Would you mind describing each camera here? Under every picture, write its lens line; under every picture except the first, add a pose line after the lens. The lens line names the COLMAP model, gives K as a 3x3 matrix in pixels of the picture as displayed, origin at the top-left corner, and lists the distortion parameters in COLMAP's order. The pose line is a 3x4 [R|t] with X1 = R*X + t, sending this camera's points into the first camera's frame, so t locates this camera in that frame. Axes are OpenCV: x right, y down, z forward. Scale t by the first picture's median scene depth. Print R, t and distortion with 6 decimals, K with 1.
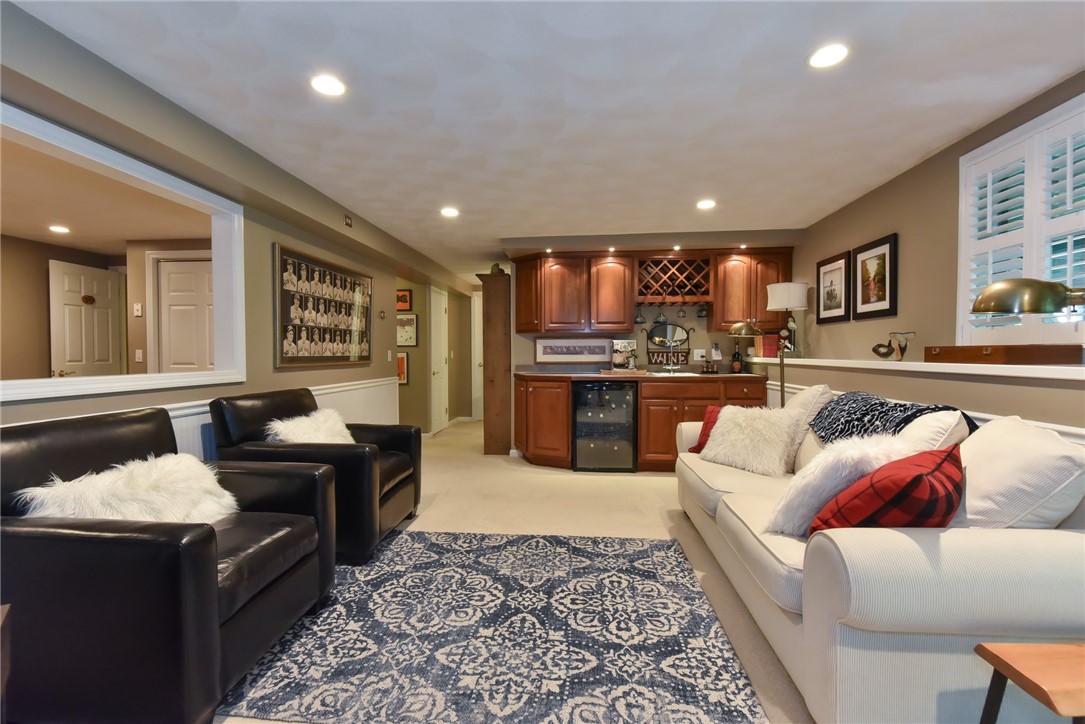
lens RADIAL K [[501.8, 0, 541.8], [0, 501.8, 360.9], [0, 0, 1]] dist [0.002855, 0.000159]
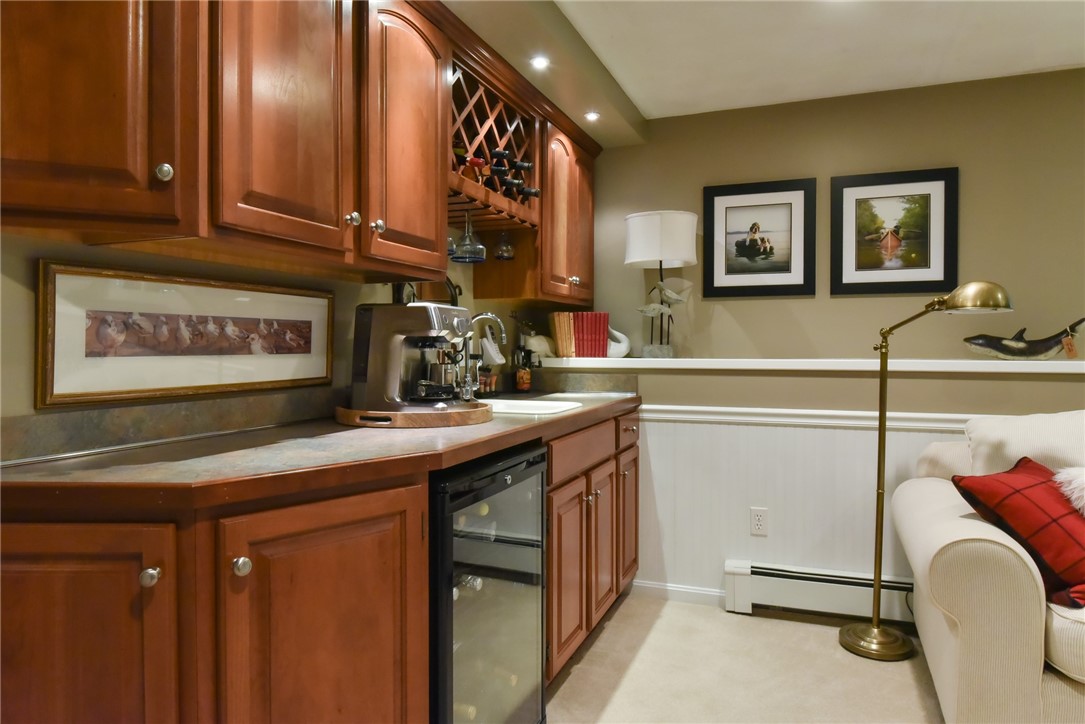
lens RADIAL K [[694.8, 0, 542.5], [0, 694.8, 354.6], [0, 0, 1]] dist [-0.000133, 0.000112]
pose [[0.272405, -0.008950, 0.962141, -0.281303], [0.014473, 0.999882, 0.005203, -0.017076], [-0.962074, 0.012508, 0.272502, 1.090068]]
